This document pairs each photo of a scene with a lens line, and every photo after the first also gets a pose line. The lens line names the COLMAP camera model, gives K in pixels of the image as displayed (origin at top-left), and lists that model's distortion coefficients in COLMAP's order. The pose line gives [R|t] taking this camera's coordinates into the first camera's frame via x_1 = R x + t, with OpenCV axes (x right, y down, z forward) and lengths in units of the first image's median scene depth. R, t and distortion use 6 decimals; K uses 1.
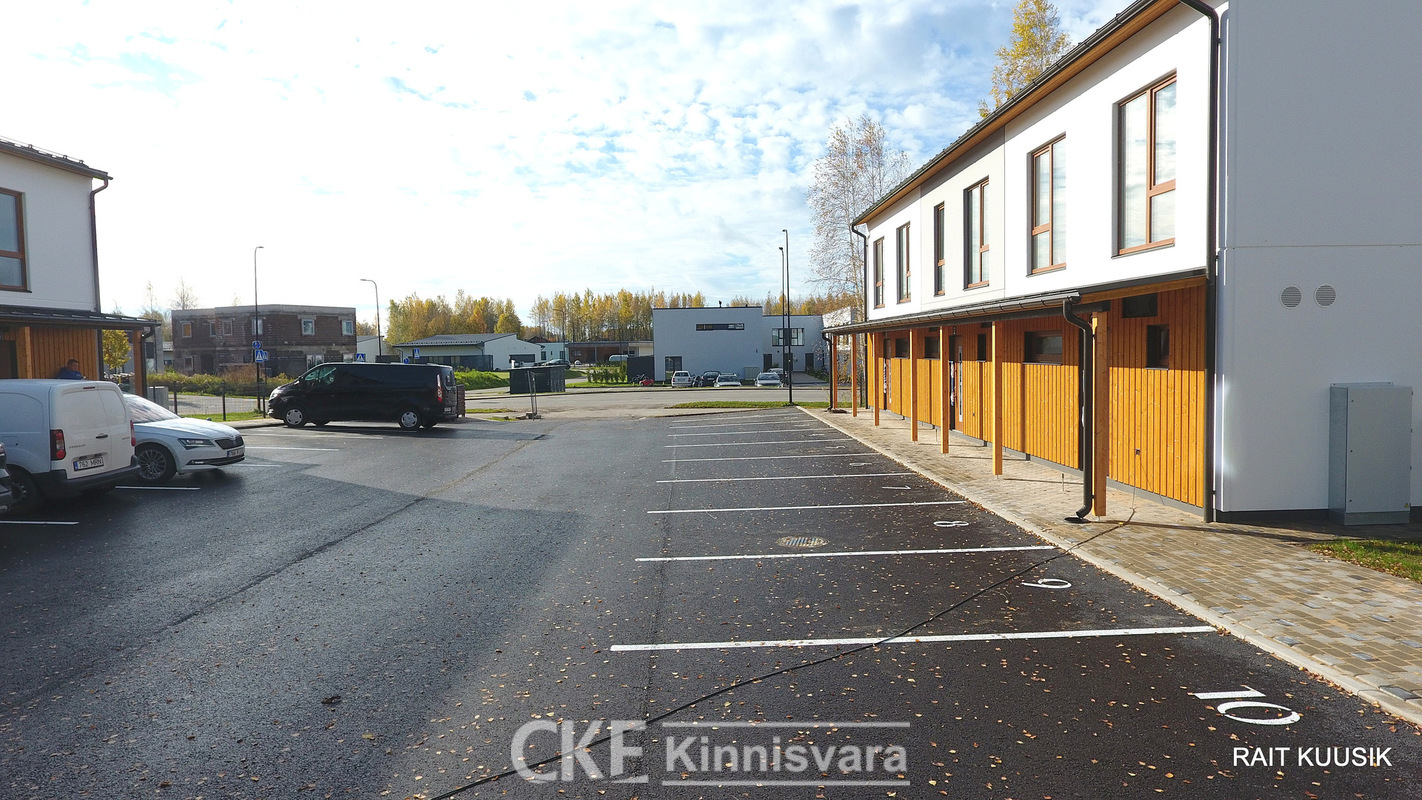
lens RADIAL K [[845.2, 0, 715.0], [0, 845.2, 383.8], [0, 0, 1]] dist [-0.008287, 0.006364]
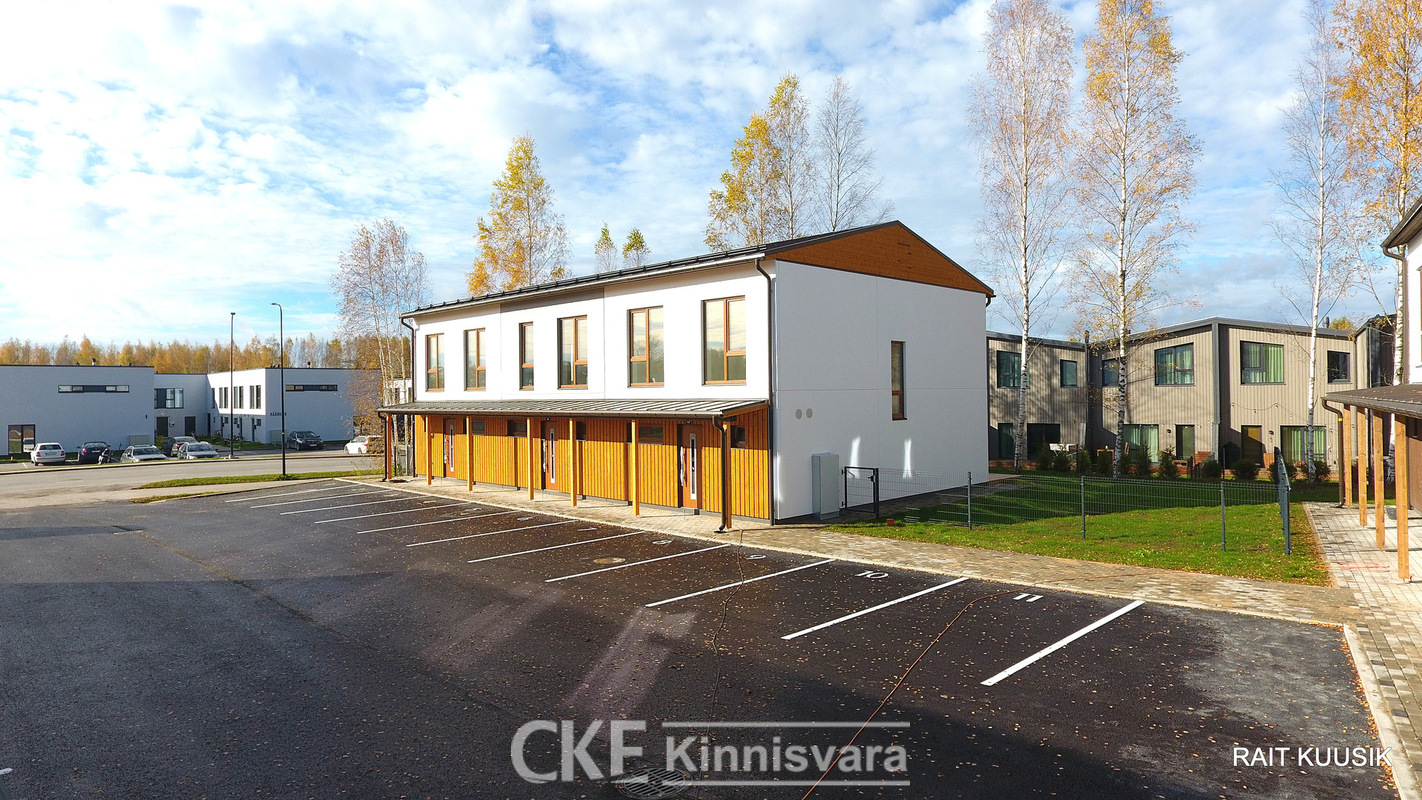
lens RADIAL K [[845.2, 0, 734.6], [0, 845.2, 402.3], [0, 0, 1]] dist [-0.008287, 0.006364]
pose [[0.723837, 0.001327, 0.689970, -0.852889], [0.028356, 0.999096, -0.031670, -0.067210], [-0.689388, 0.042488, 0.723145, -0.399640]]
